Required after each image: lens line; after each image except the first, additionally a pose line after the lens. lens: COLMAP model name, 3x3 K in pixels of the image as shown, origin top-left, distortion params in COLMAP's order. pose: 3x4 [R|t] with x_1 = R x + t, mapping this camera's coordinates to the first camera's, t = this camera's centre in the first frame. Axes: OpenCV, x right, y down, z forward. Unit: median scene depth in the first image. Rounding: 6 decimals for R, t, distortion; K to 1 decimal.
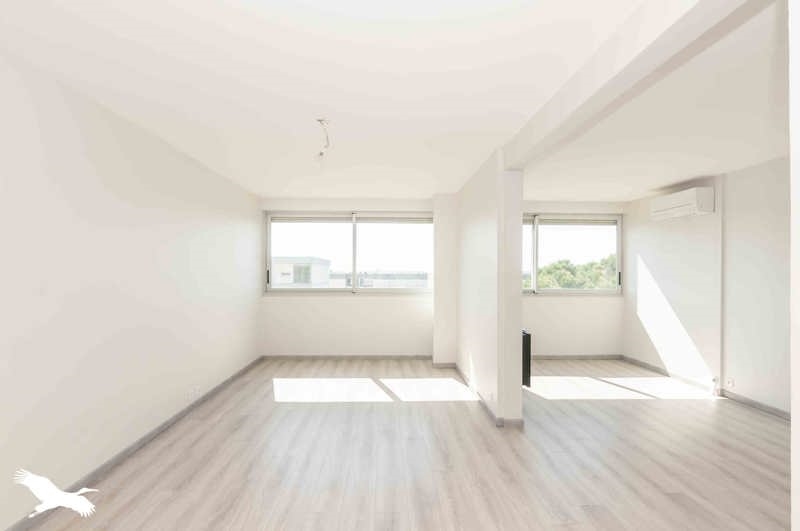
lens RADIAL K [[398.1, 0, 400.0], [0, 398.1, 265.5], [0, 0, 1]] dist [-0.001465, 0.000293]
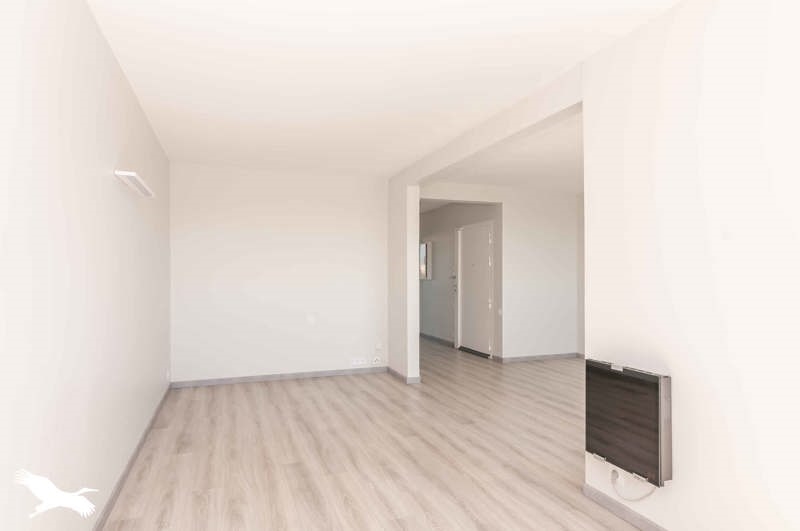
lens RADIAL K [[398.1, 0, 400.0], [0, 398.1, 265.5], [0, 0, 1]] dist [-0.001465, 0.000293]
pose [[-0.939522, 0.001121, -0.342487, 0.573276], [0.005489, 0.999915, -0.011785, 0.032957], [0.342445, -0.012952, -0.939448, 1.075154]]
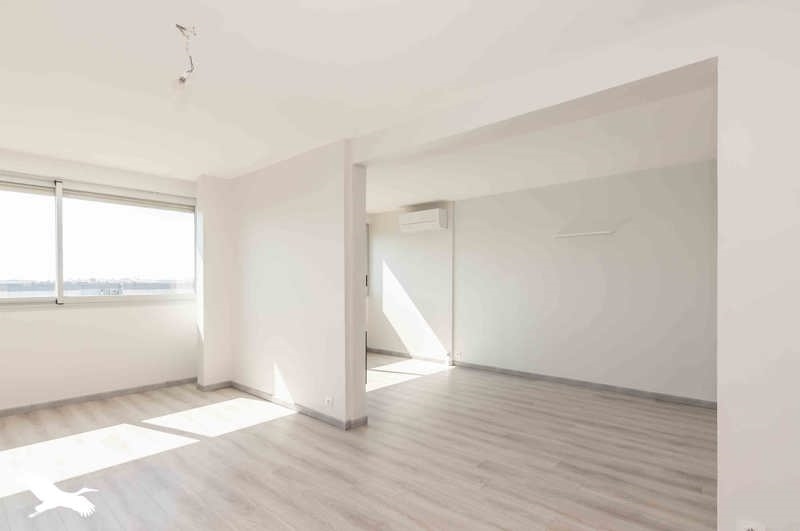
lens RADIAL K [[401.5, 0, 401.1], [0, 401.5, 280.6], [0, 0, 1]] dist [-0.001644, 0.000069]
pose [[0.679609, -0.002432, 0.733571, -0.268240], [-0.007327, 0.999922, 0.010103, 0.023611], [-0.733538, -0.012241, 0.679538, 0.177287]]
